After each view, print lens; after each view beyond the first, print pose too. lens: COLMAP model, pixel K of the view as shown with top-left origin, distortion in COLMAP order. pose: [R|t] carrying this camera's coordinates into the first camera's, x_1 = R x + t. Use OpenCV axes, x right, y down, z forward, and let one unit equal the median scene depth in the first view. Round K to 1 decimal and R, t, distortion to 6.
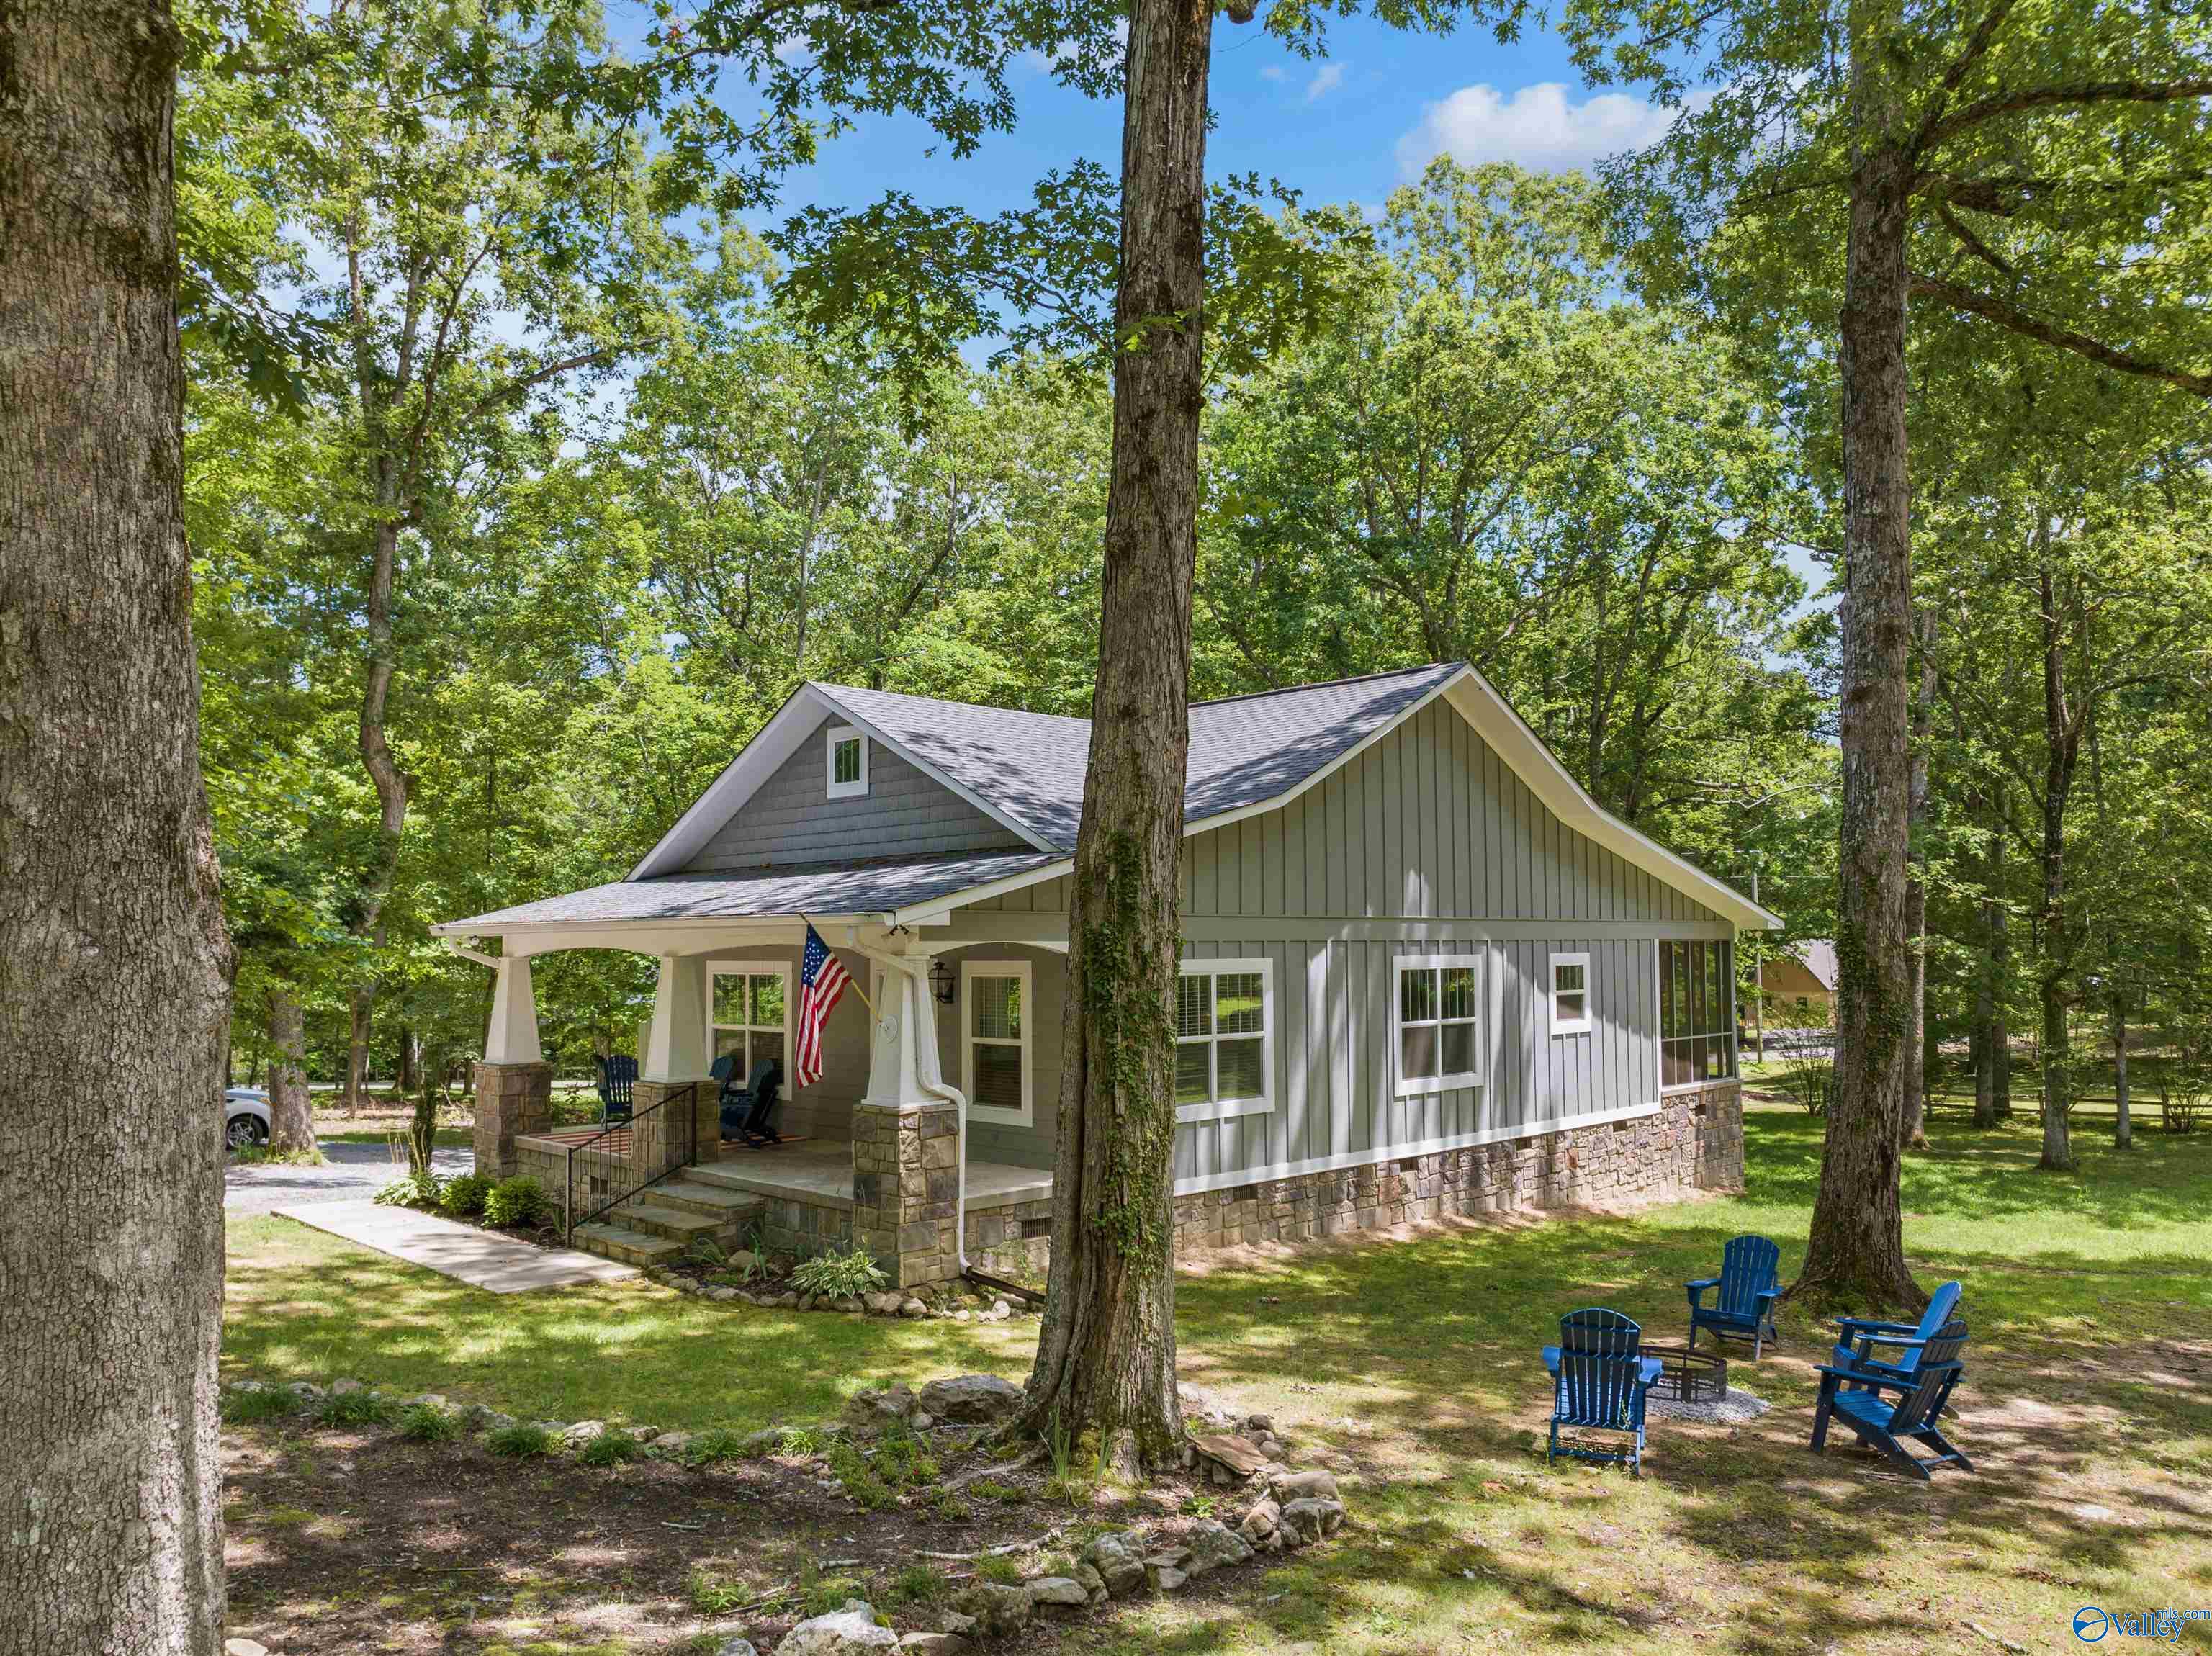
lens RADIAL K [[1635.1, 0, 1106.0], [0, 1635.1, 828.0], [0, 0, 1]] dist [-0.007330, -0.002763]
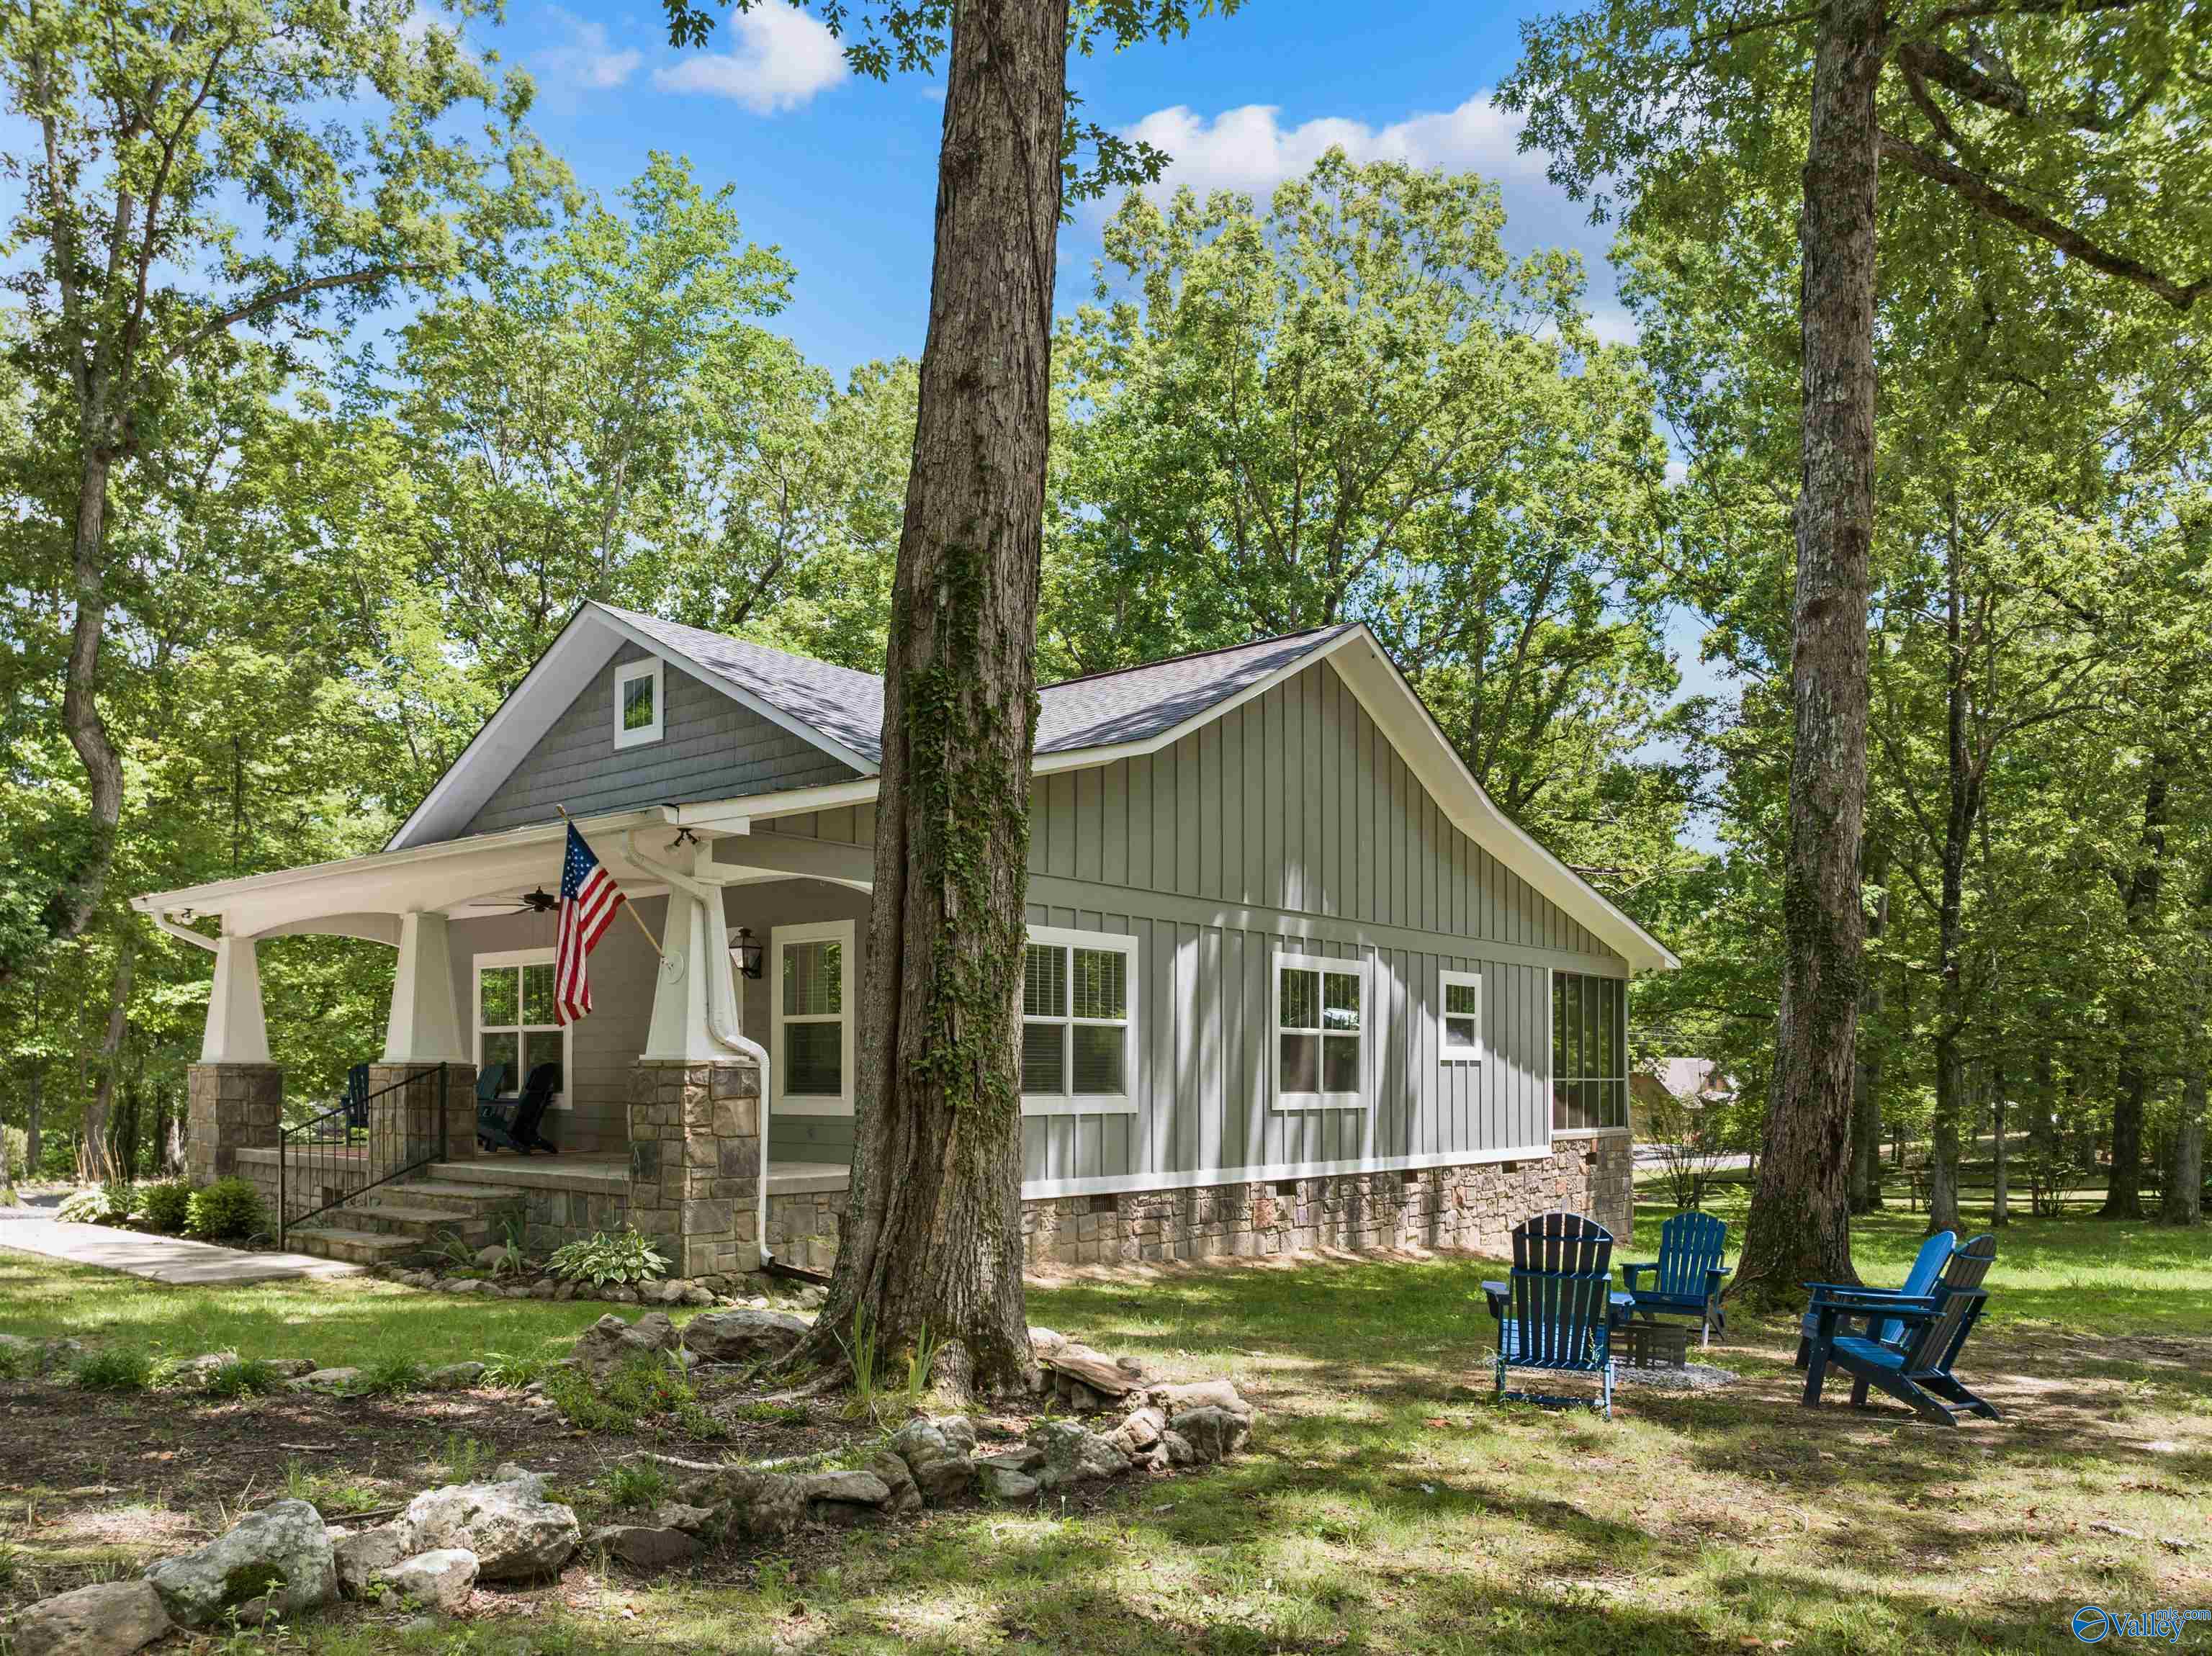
lens RADIAL K [[1680.8, 0, 1102.8], [0, 1680.8, 1025.7], [0, 0, 1]] dist [-0.025236, 0.009686]
pose [[0.995972, 0.009656, 0.089139, 0.004372], [-0.013039, 0.999213, 0.037455, 0.086407], [-0.088707, -0.038467, 0.995315, 0.107728]]
